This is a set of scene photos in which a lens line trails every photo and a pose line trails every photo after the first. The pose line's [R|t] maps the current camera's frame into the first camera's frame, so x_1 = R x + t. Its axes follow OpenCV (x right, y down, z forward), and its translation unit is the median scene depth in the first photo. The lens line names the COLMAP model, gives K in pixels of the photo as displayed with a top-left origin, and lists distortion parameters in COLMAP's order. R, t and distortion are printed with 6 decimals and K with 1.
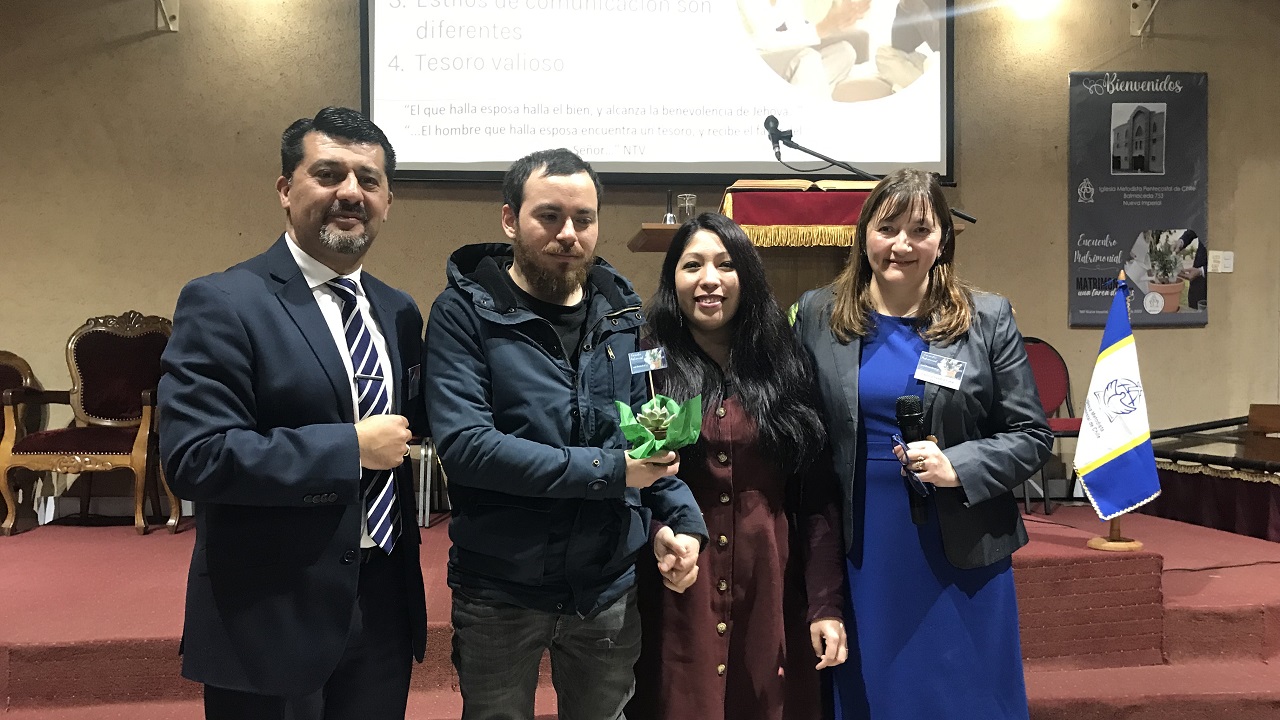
lens RADIAL K [[1054.8, 0, 660.9], [0, 1054.8, 404.1], [0, 0, 1]] dist [-0.010996, 0.076671]
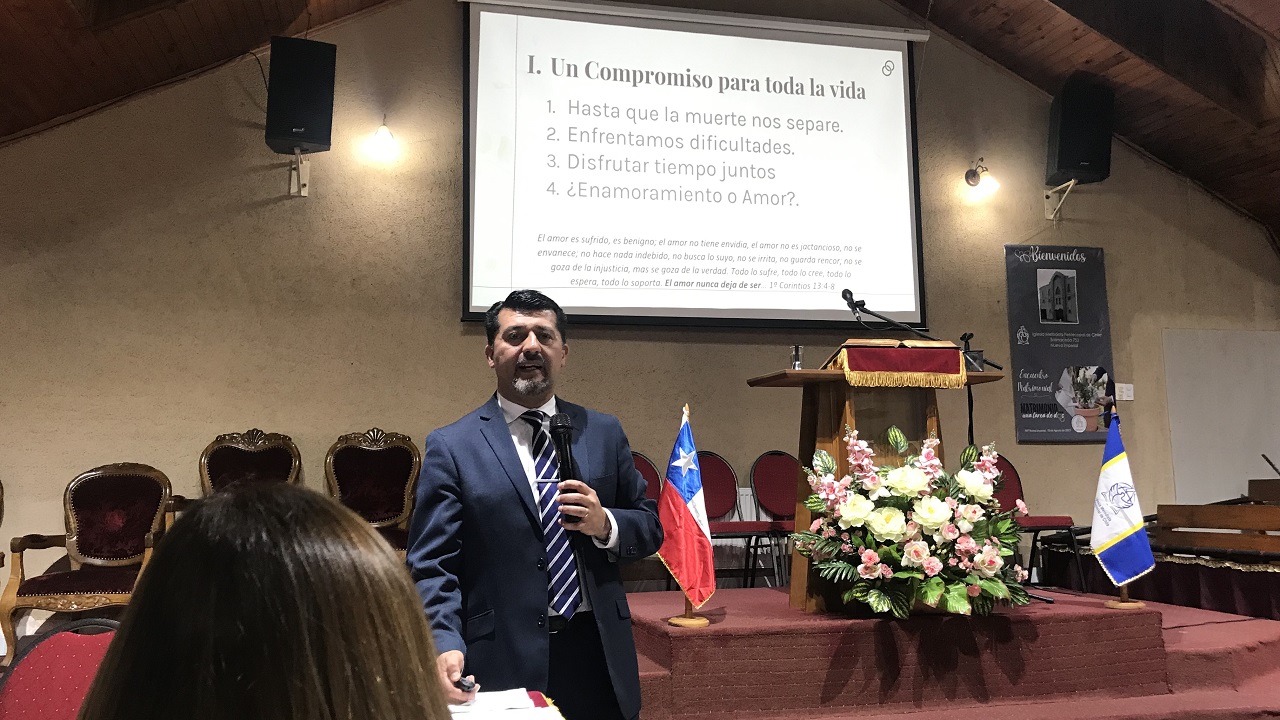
lens RADIAL K [[1090.9, 0, 624.6], [0, 1090.9, 335.8], [0, 0, 1]] dist [0.043050, -0.013293]
pose [[0.990084, 0.013551, 0.139823, -0.257436], [0.009489, 0.986612, -0.162811, 0.009163], [-0.140157, 0.162524, 0.976700, -0.223954]]
